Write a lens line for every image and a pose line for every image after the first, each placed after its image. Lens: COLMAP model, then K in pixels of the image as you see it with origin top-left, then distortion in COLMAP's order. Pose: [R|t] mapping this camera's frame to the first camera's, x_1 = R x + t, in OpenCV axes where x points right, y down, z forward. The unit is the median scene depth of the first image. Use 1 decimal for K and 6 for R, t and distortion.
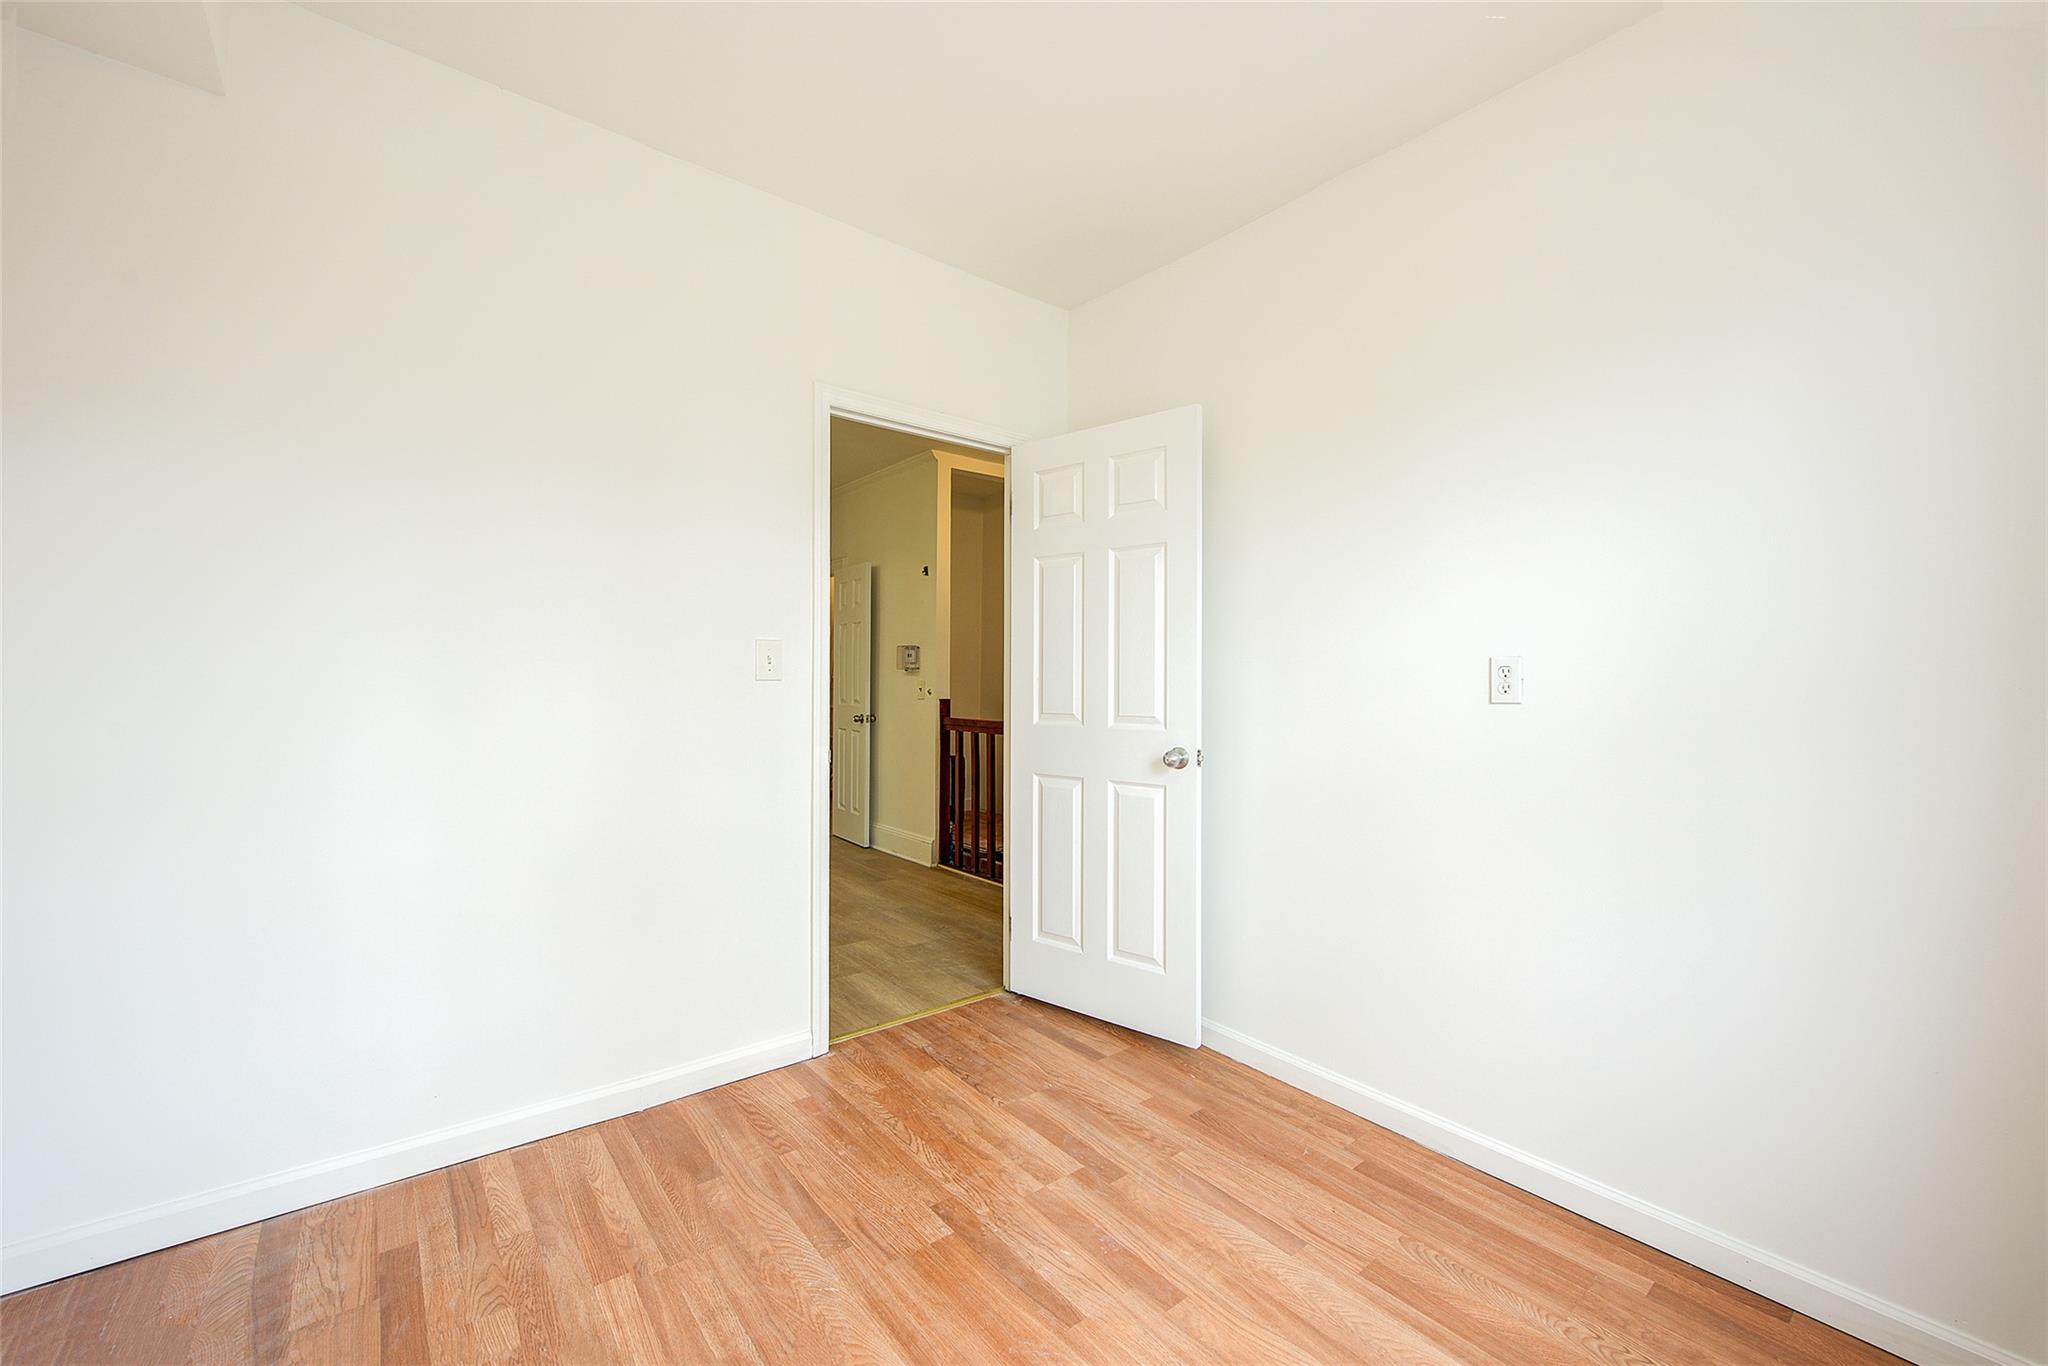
lens RADIAL K [[811.1, 0, 1015.9], [0, 811.1, 683.4], [0, 0, 1]] dist [-0.000813, -0.000370]
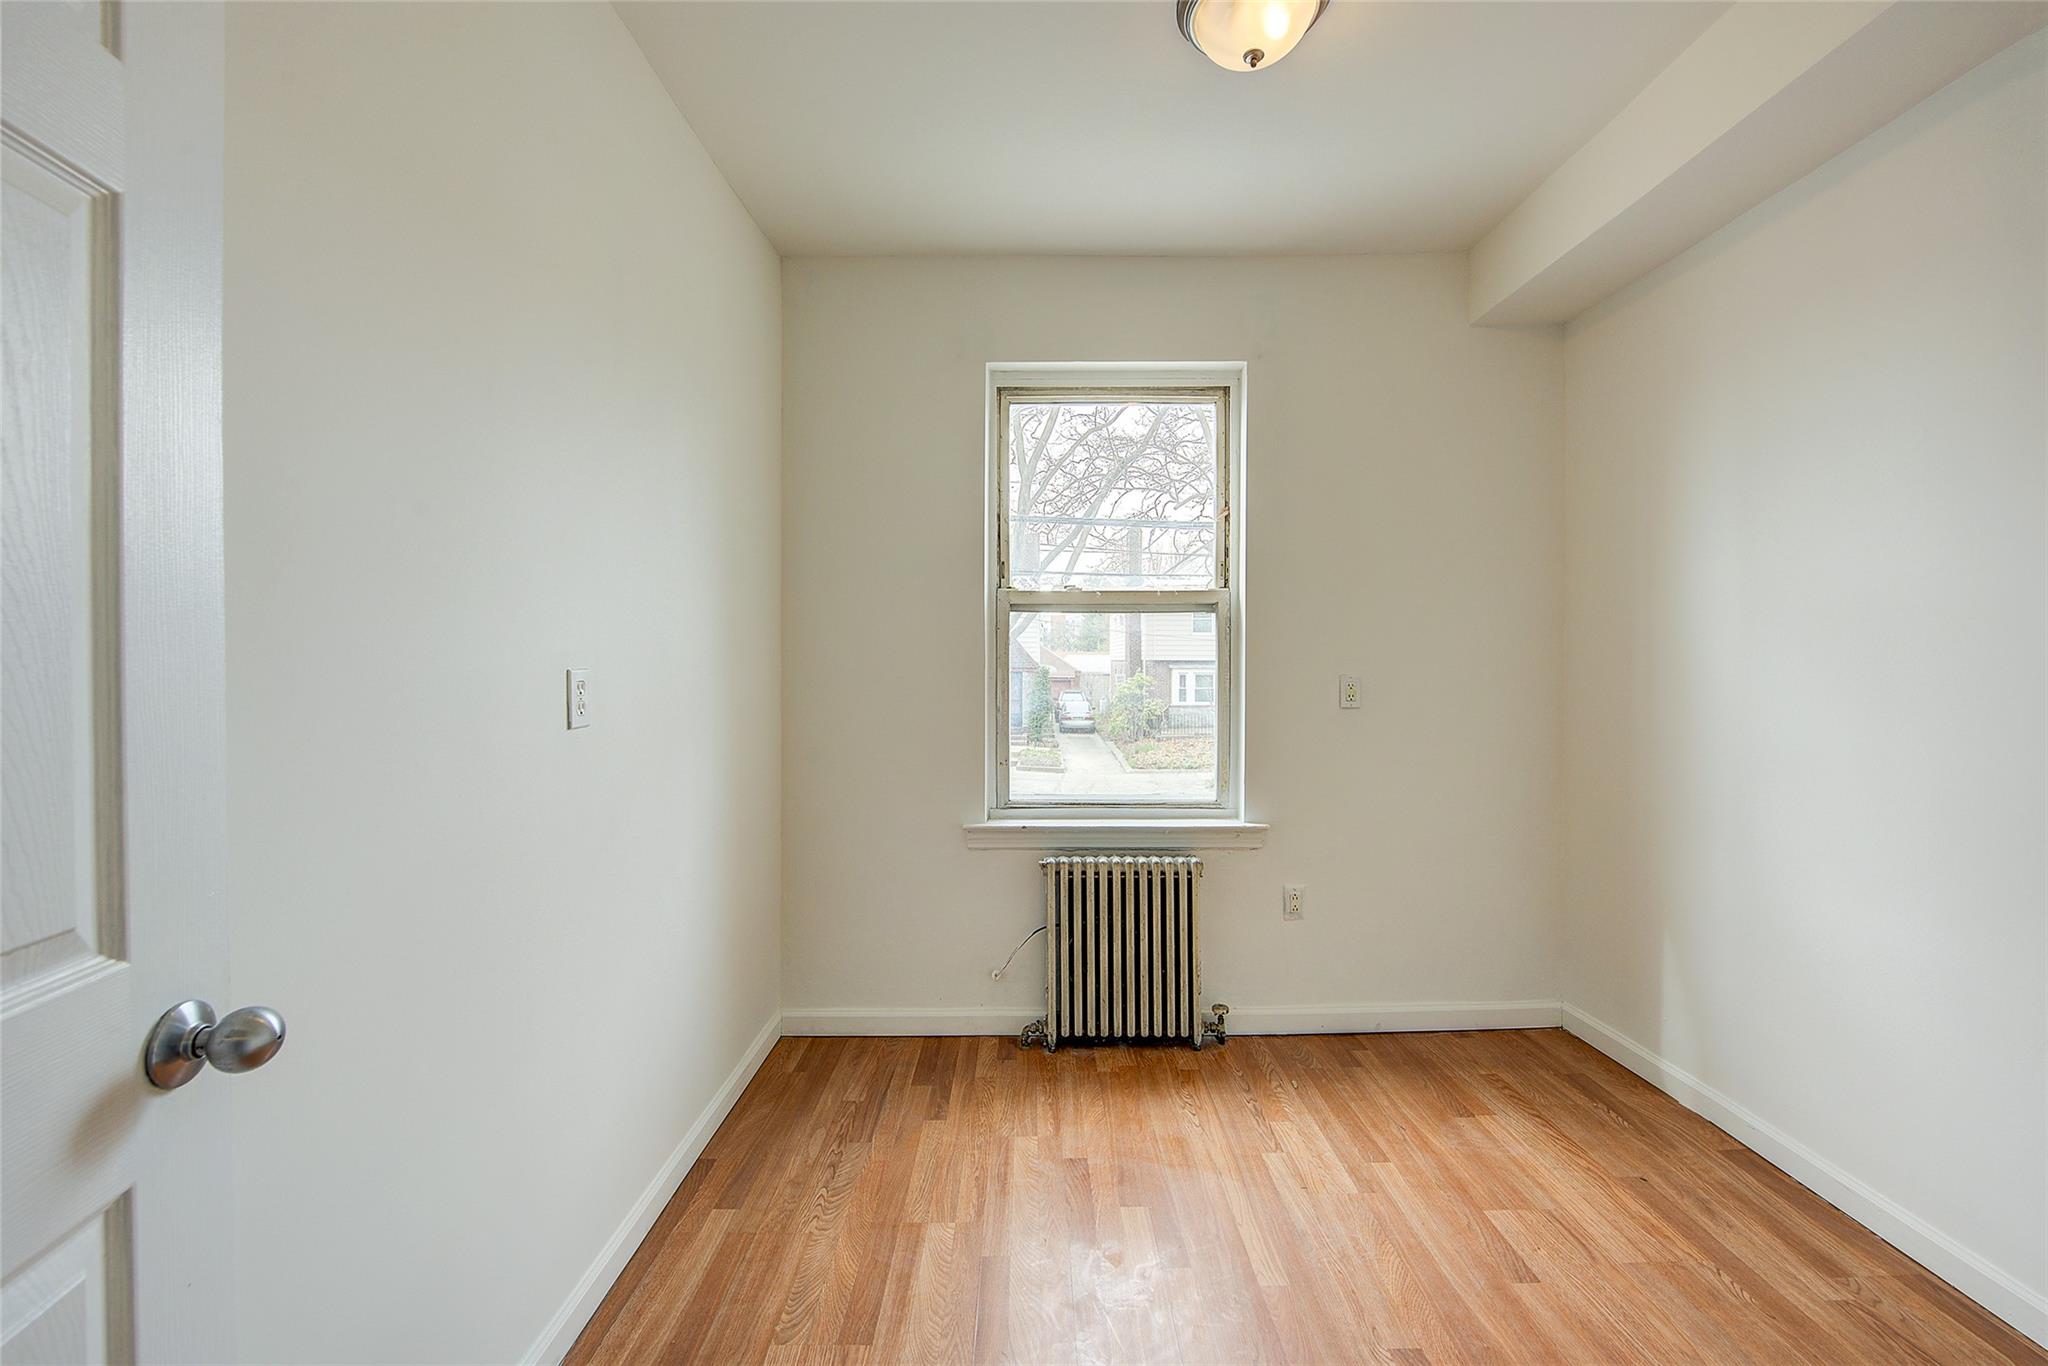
lens RADIAL K [[811.1, 0, 1028.4], [0, 811.1, 679.7], [0, 0, 1]] dist [-0.000813, -0.000370]
pose [[-0.786107, -0.011898, 0.617976, -0.281513], [-0.001626, 0.999851, 0.017183, -0.047304], [-0.618089, 0.012503, -0.786009, 1.608772]]
